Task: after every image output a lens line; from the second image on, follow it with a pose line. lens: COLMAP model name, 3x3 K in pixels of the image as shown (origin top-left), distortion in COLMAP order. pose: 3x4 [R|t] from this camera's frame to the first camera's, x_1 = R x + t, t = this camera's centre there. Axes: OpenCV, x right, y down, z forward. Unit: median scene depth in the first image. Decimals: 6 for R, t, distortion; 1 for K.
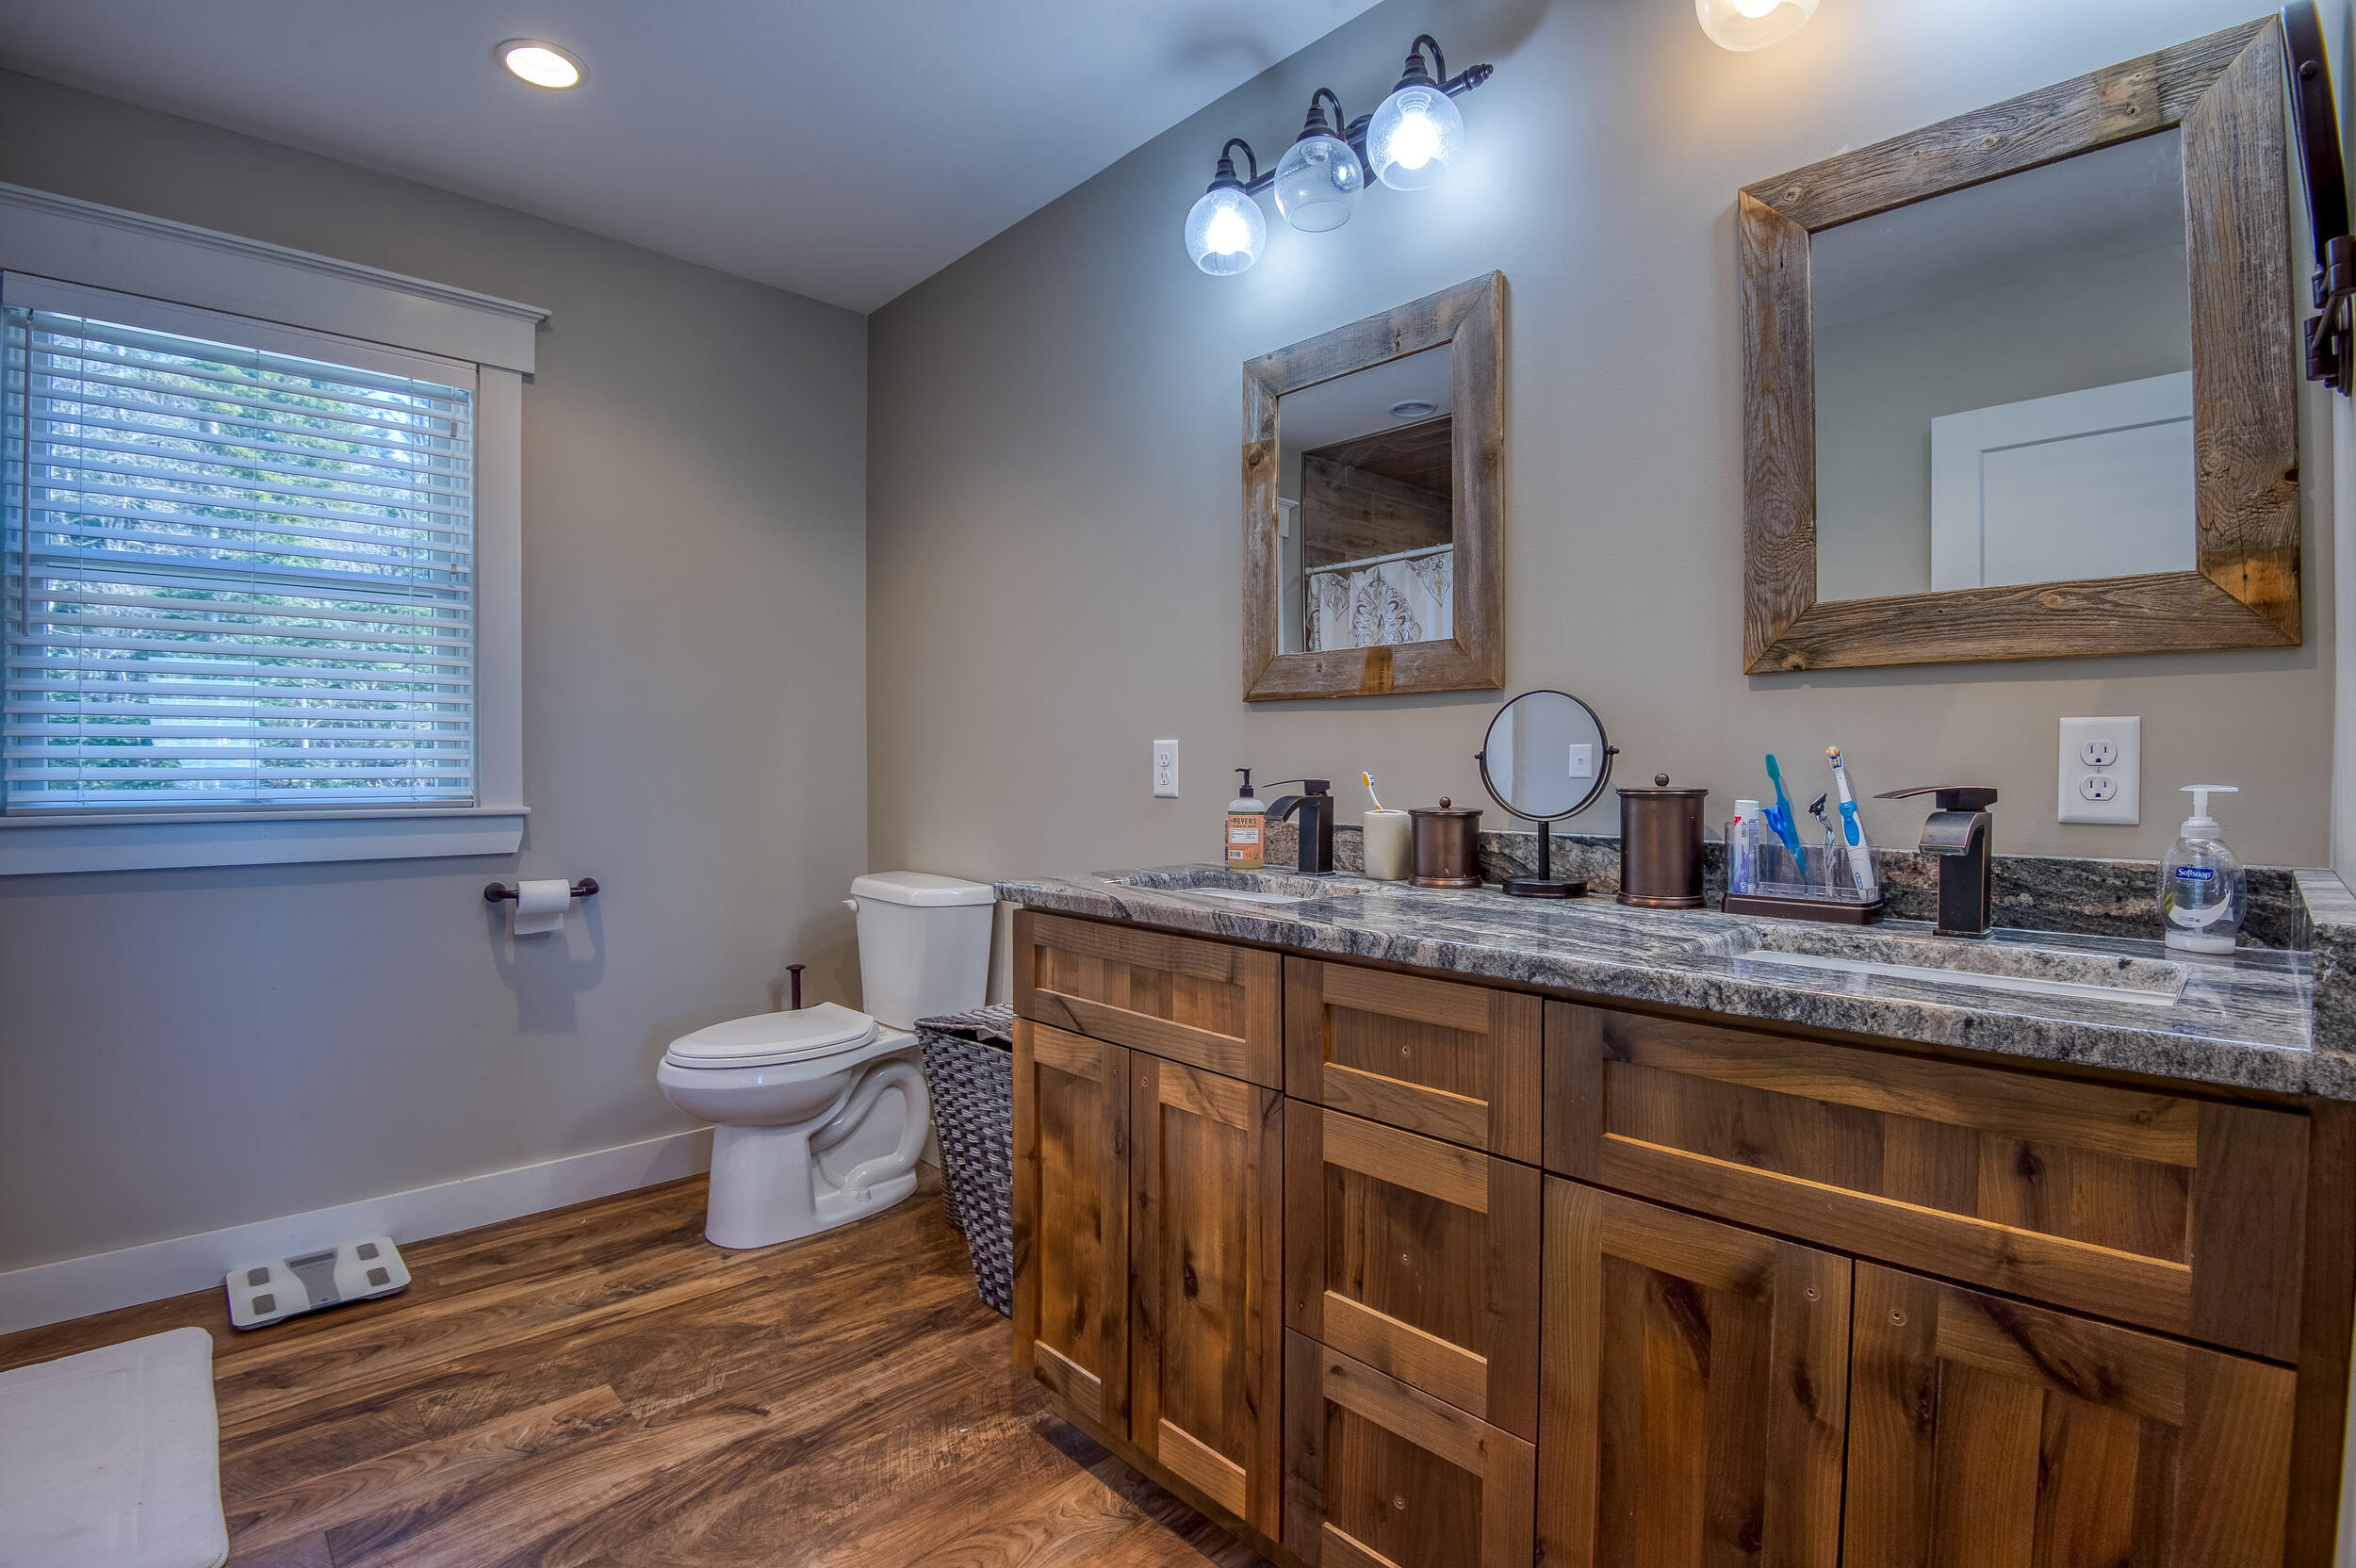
lens RADIAL K [[1084.1, 0, 1184.7], [0, 1084.1, 780.1], [0, 0, 1]] dist [-0.000430, -0.038197]
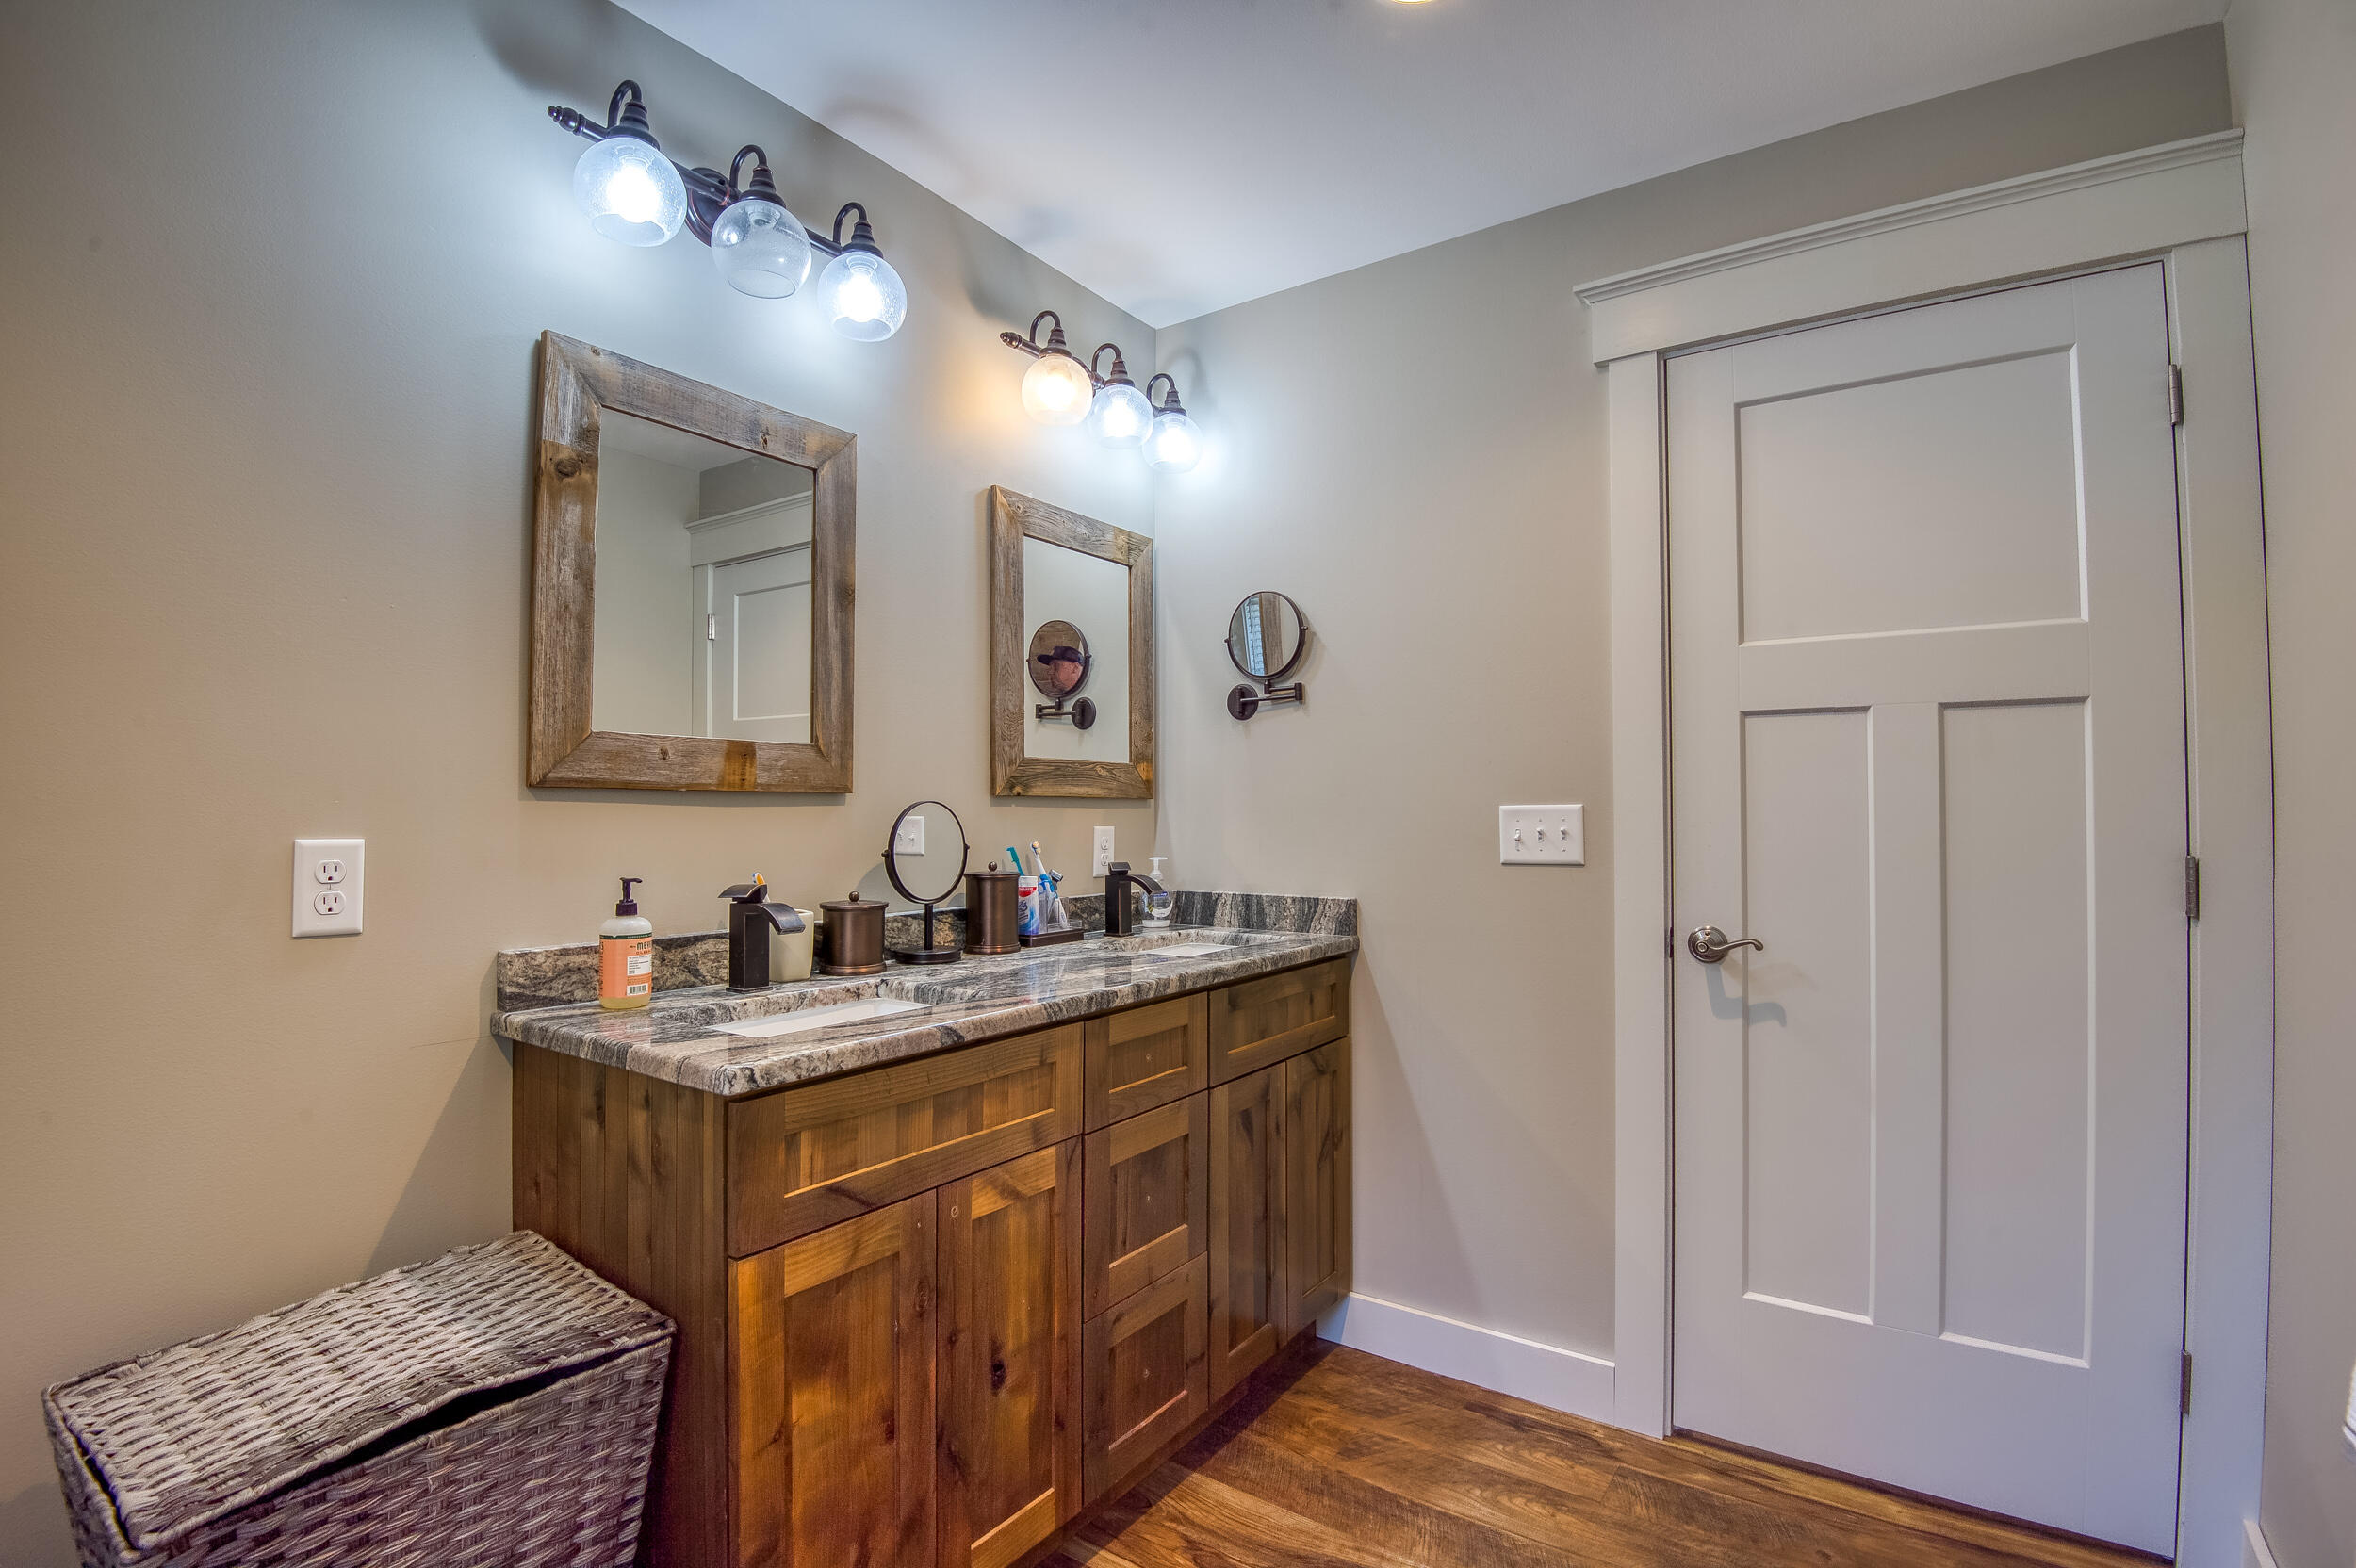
lens RADIAL K [[1084.1, 0, 1184.7], [0, 1084.1, 780.1], [0, 0, 1]] dist [-0.000430, -0.038197]
pose [[-0.191776, 0.029681, 0.980990, -1.041402], [0.012600, 0.999535, -0.027779, -0.072217], [-0.981358, 0.007034, -0.192061, 1.004698]]
